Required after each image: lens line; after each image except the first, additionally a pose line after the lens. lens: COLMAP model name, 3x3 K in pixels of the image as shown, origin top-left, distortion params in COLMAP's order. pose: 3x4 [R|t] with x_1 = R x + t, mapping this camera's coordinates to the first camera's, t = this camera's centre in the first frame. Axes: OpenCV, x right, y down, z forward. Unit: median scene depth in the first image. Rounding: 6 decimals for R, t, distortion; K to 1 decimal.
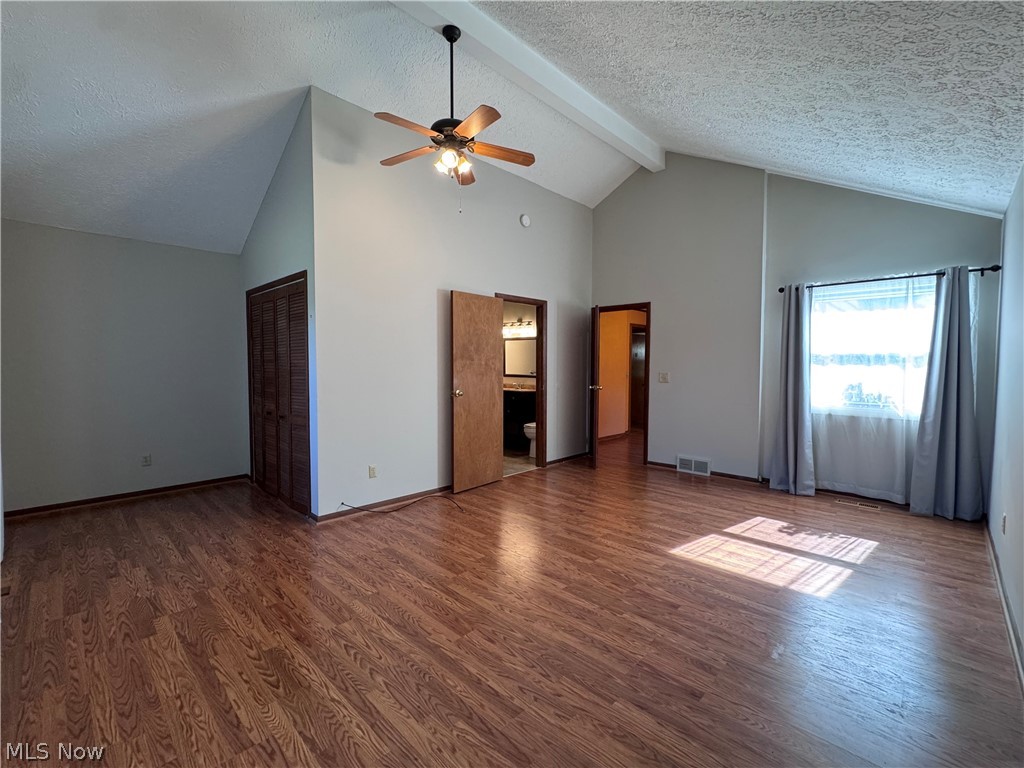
lens RADIAL K [[446.4, 0, 511.5], [0, 446.4, 384.2], [0, 0, 1]] dist [-0.002286, -0.000414]
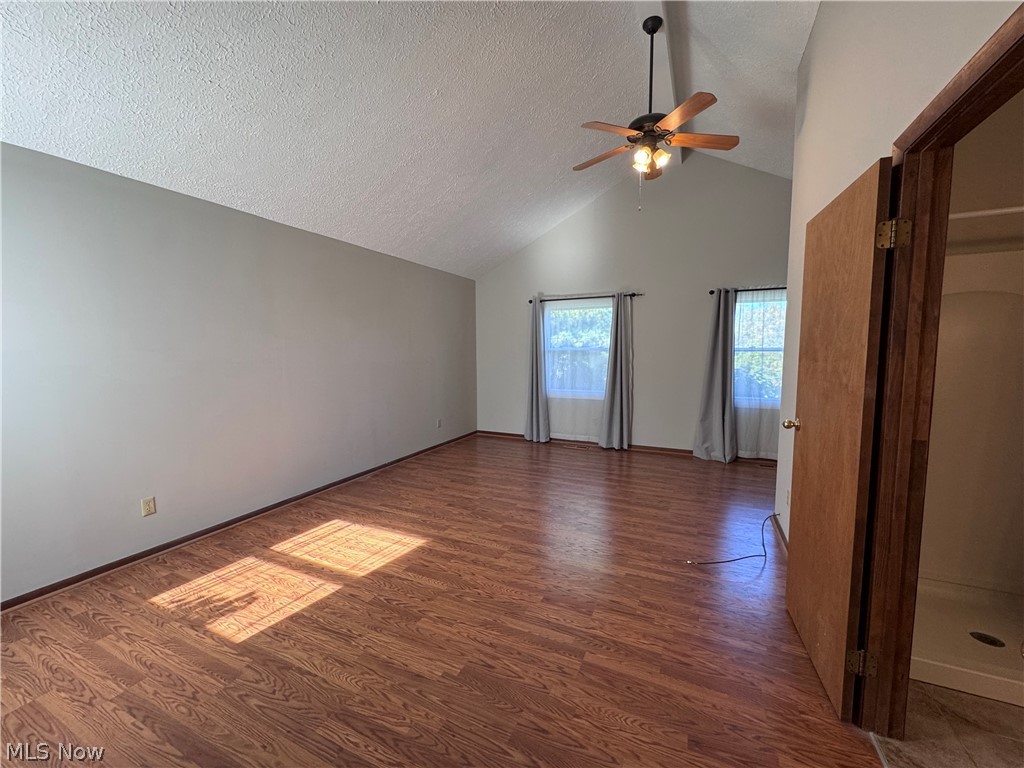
lens RADIAL K [[406.6, 0, 512.0], [0, 406.6, 384.0], [0, 0, 1]] dist [-0.003914, -0.000149]
pose [[-0.943786, 0.010646, -0.330386, 0.490661], [-0.026522, 0.993820, 0.107787, -0.087300], [0.329491, 0.110491, -0.937671, 1.876461]]
